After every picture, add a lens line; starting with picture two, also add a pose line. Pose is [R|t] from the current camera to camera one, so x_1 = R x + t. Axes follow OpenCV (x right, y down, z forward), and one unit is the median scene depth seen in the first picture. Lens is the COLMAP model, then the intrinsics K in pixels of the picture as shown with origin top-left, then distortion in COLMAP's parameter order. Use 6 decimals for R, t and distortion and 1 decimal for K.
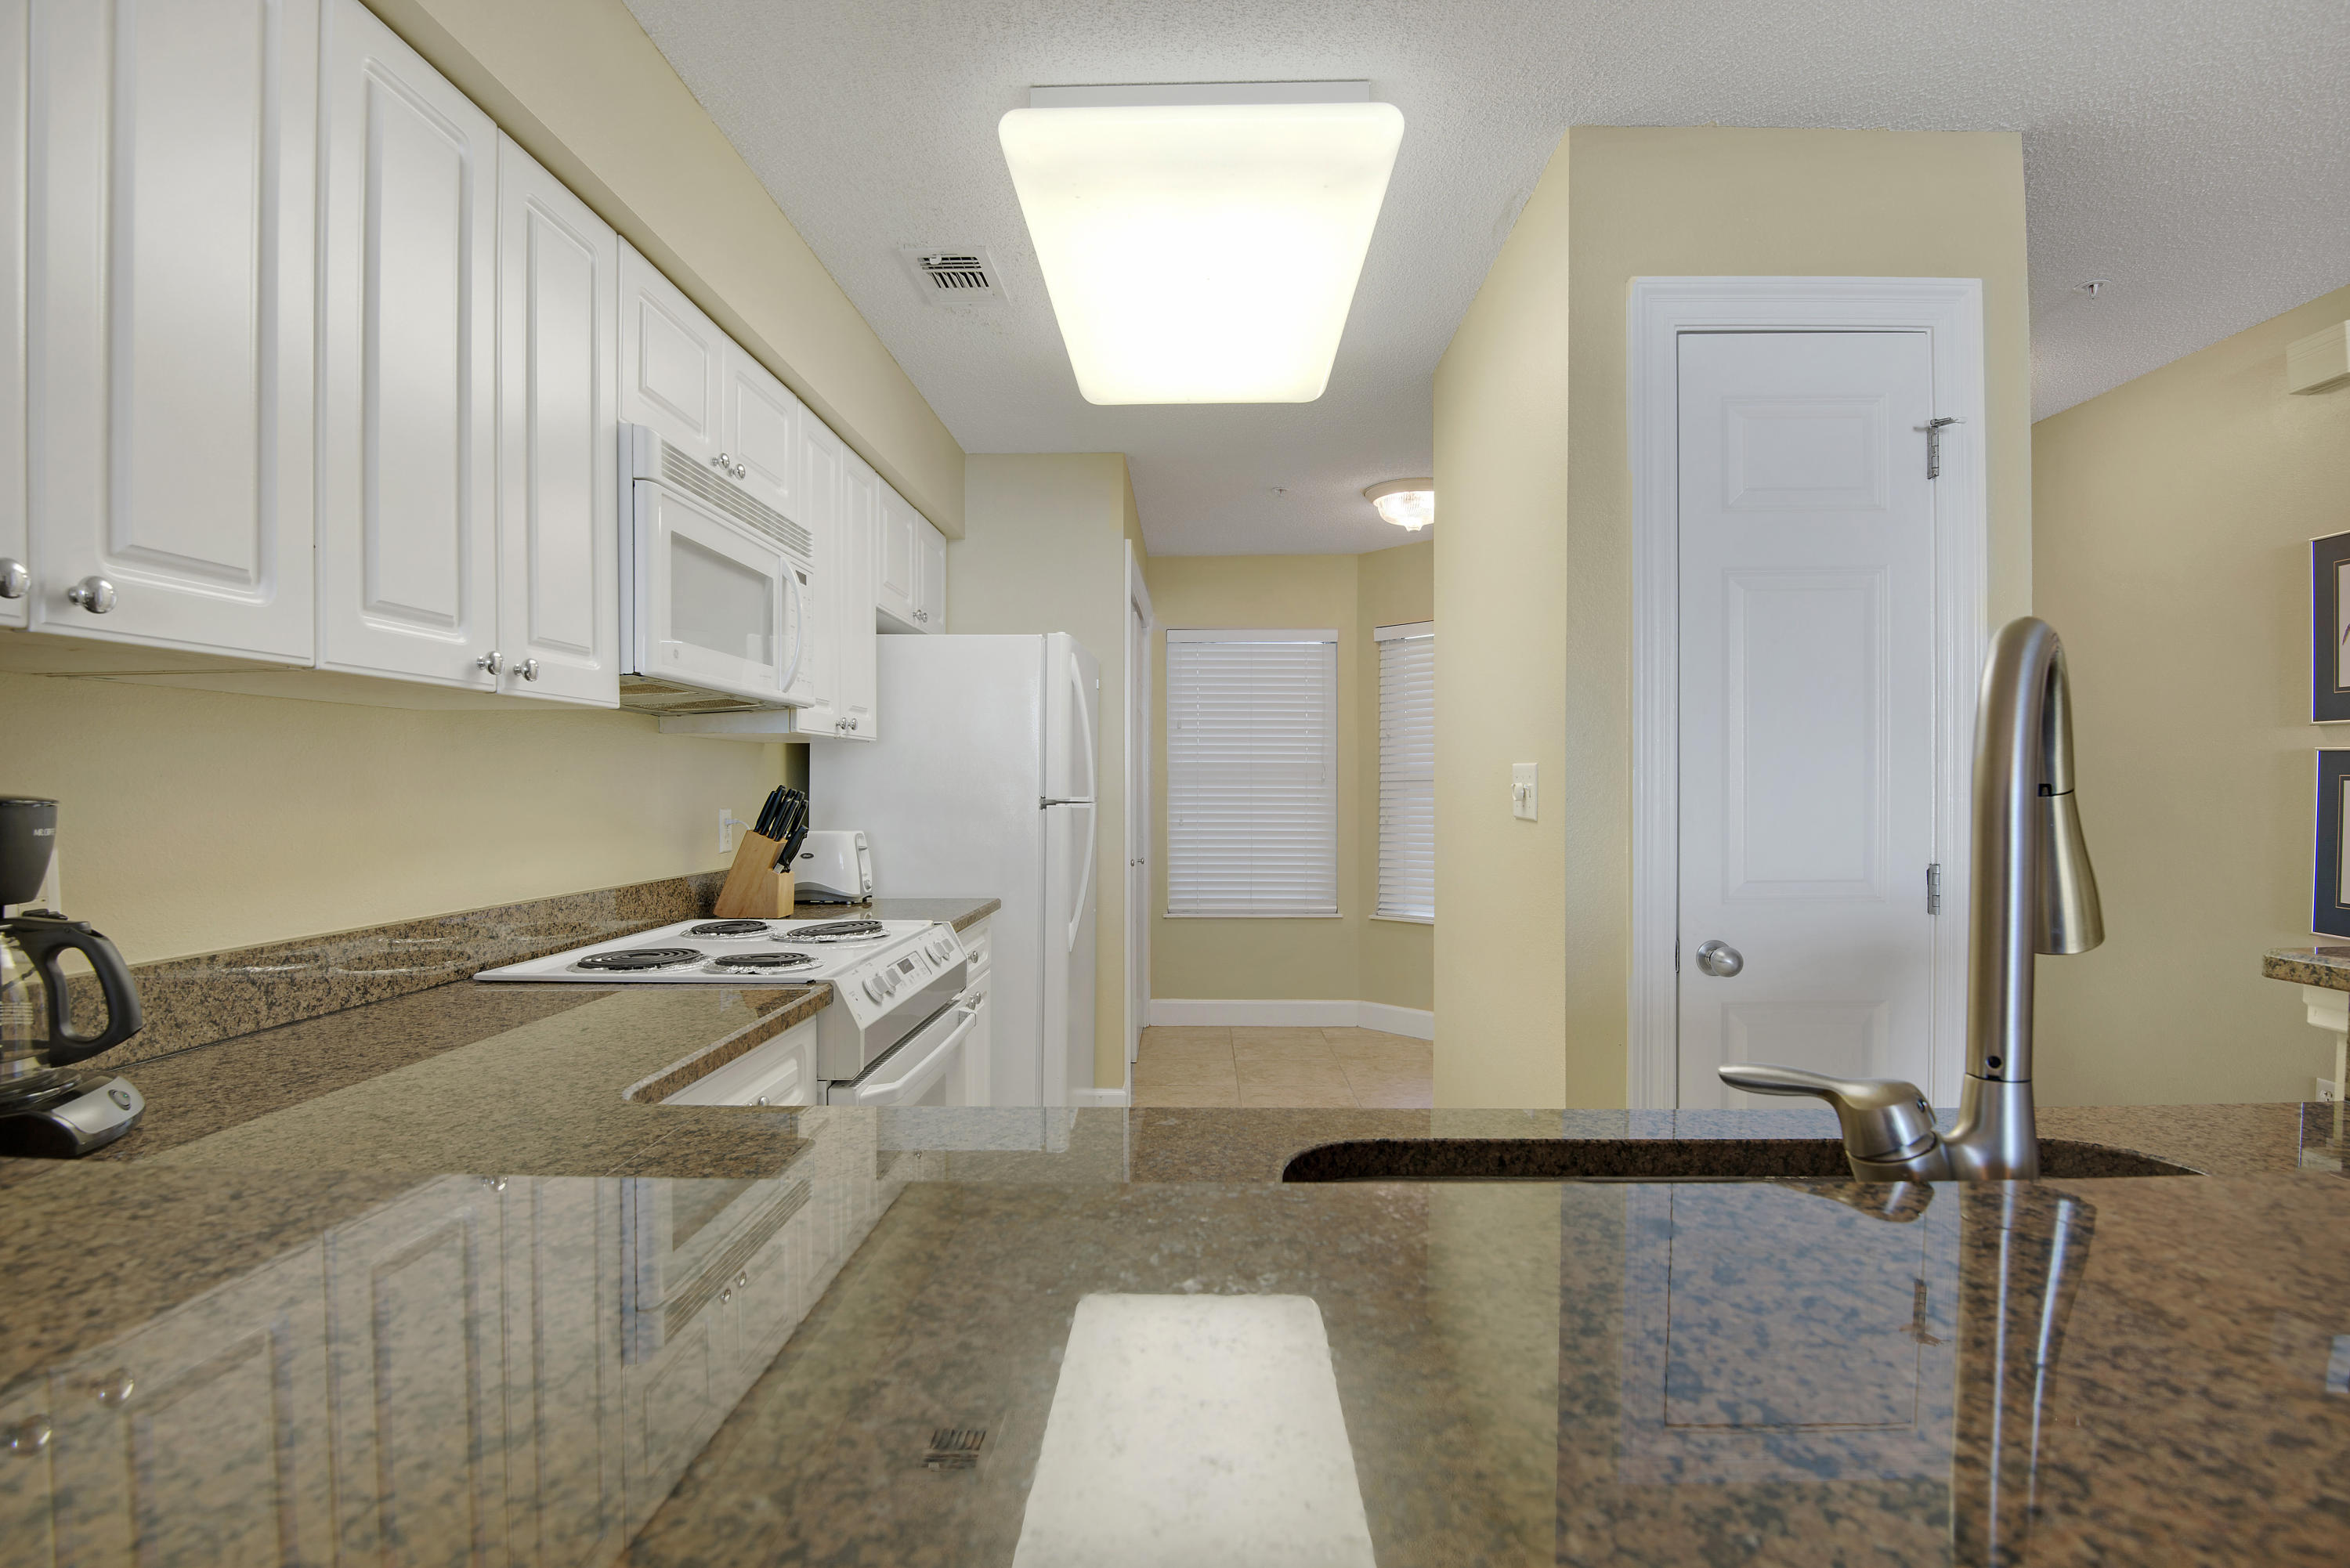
lens RADIAL K [[1161.8, 0, 1181.1], [0, 1161.8, 787.3], [0, 0, 1]] dist [0.013596, -0.001827]
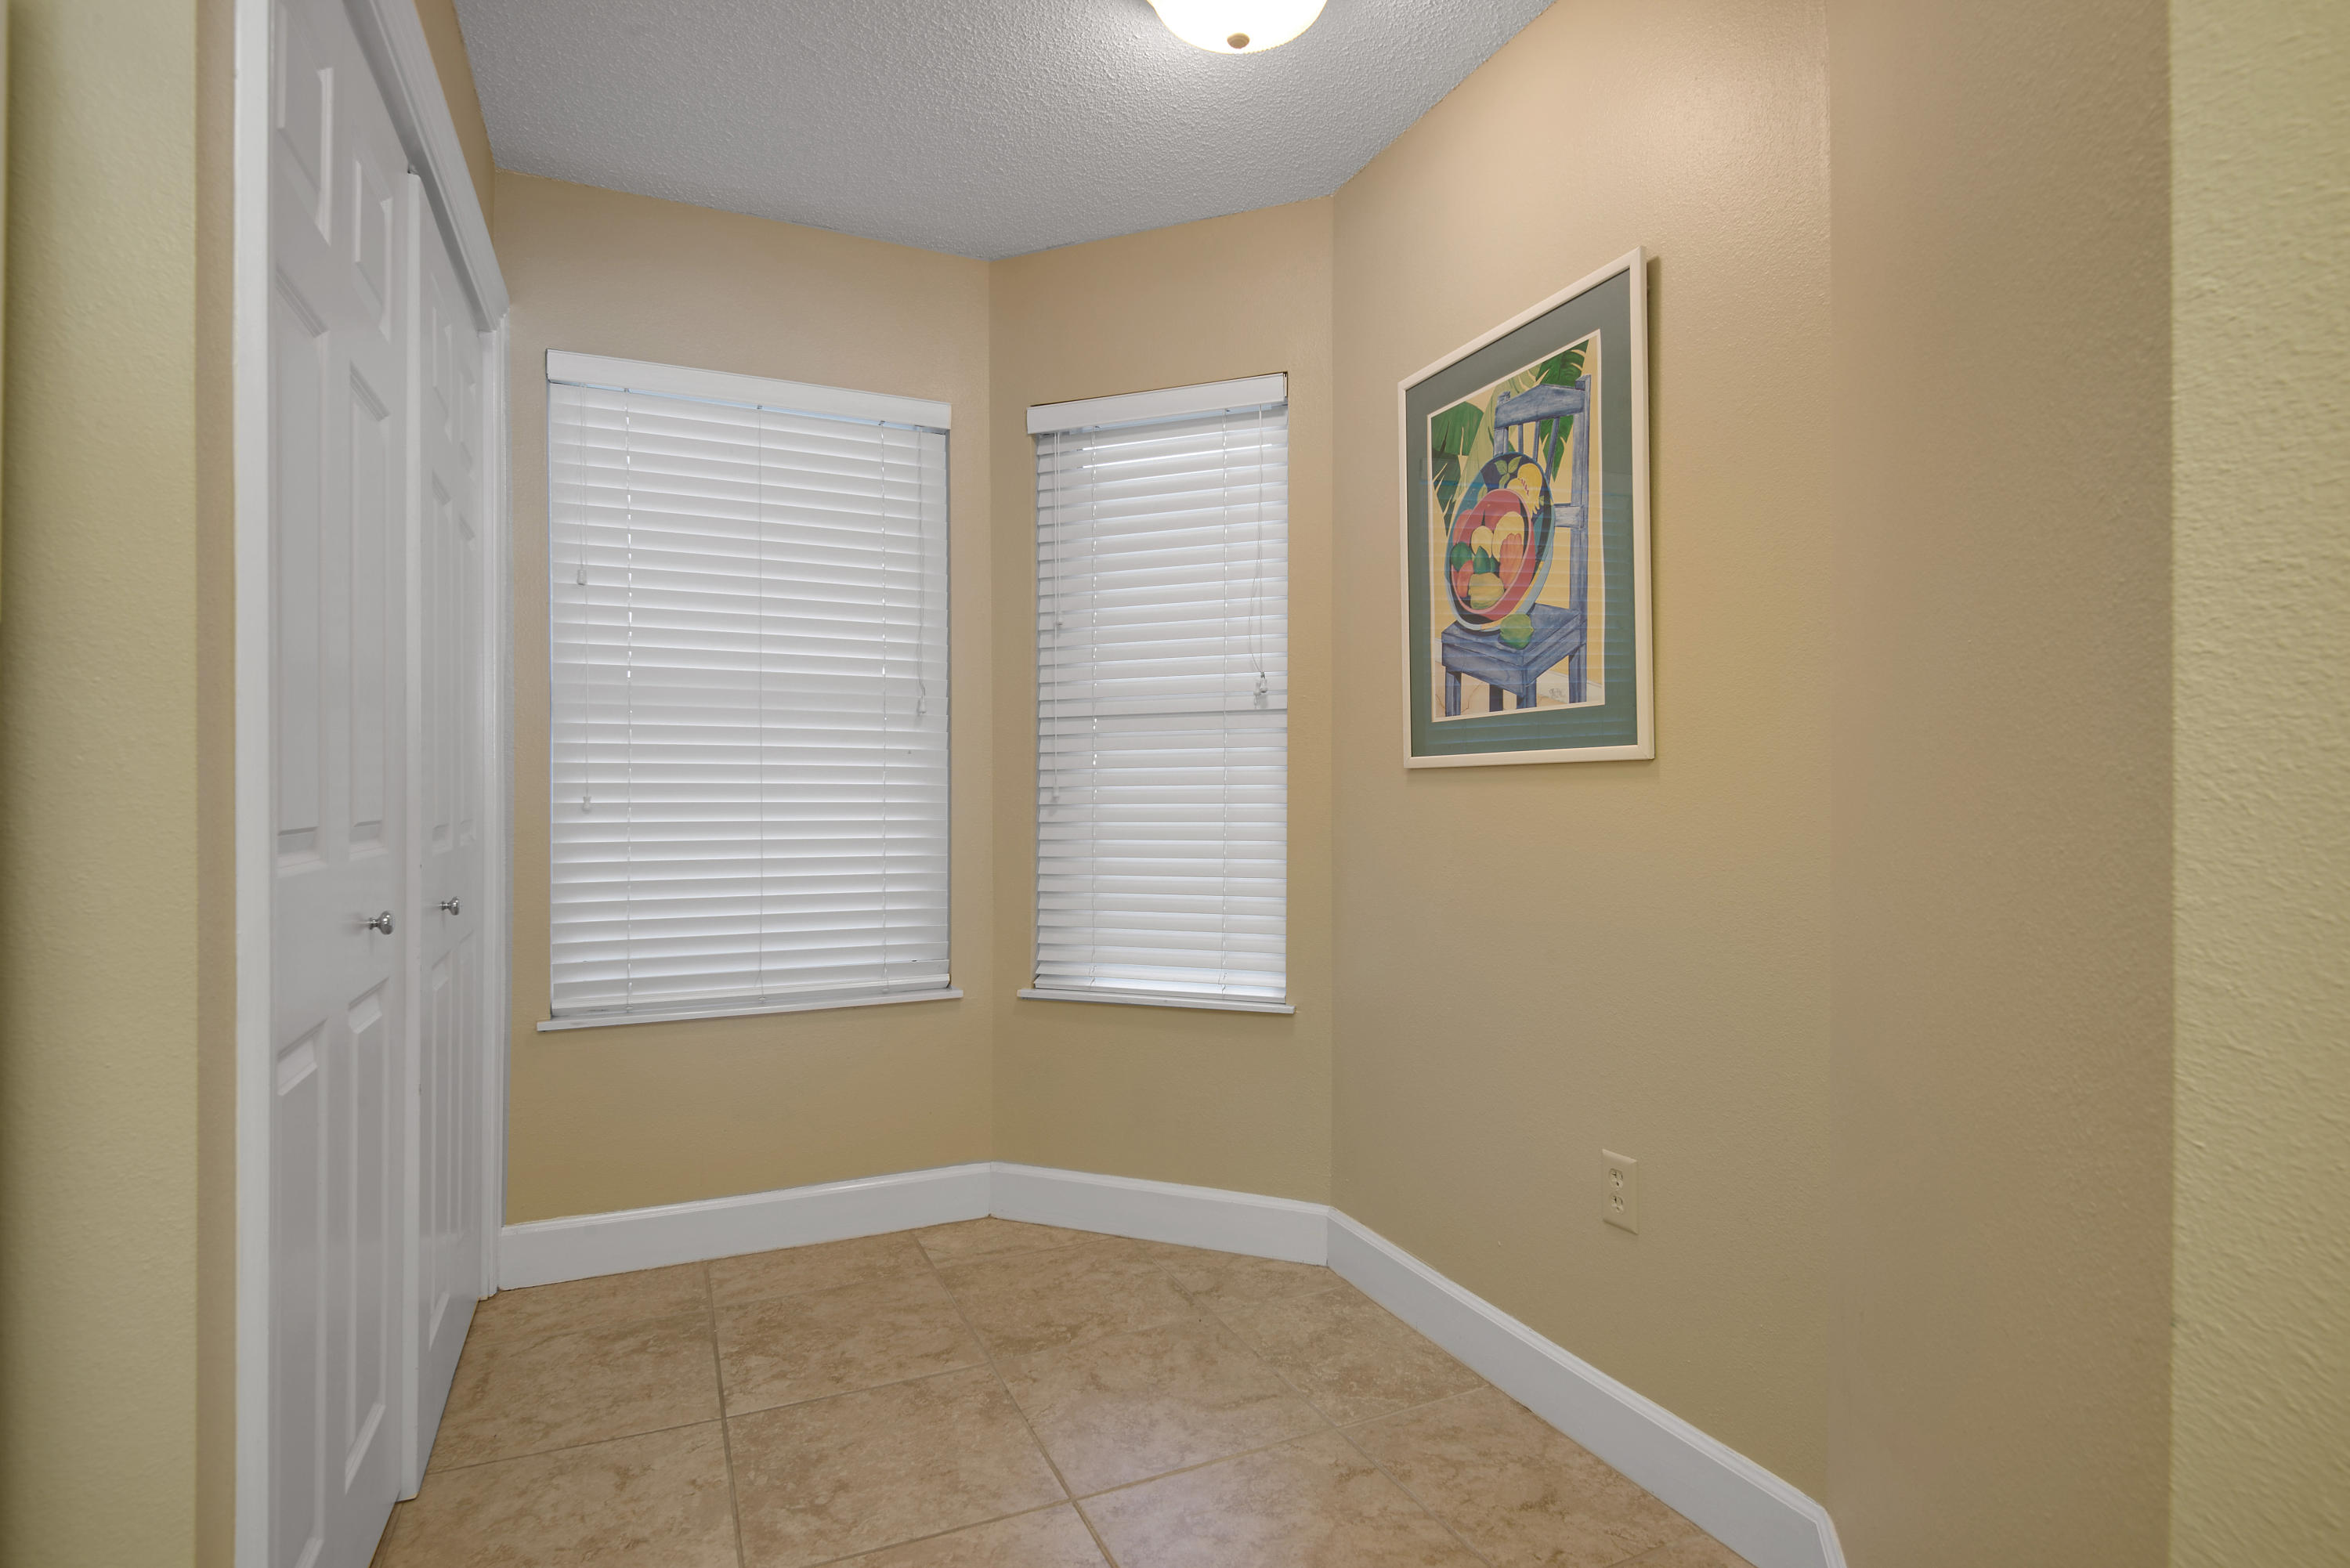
lens RADIAL K [[1161.8, 0, 1193.4], [0, 1161.8, 781.0], [0, 0, 1]] dist [0.013596, -0.001827]
pose [[0.902173, 0.002061, 0.431369, 0.018751], [-0.000383, 0.999992, -0.003977, 0.025877], [-0.431374, 0.003423, 0.902167, 0.578734]]
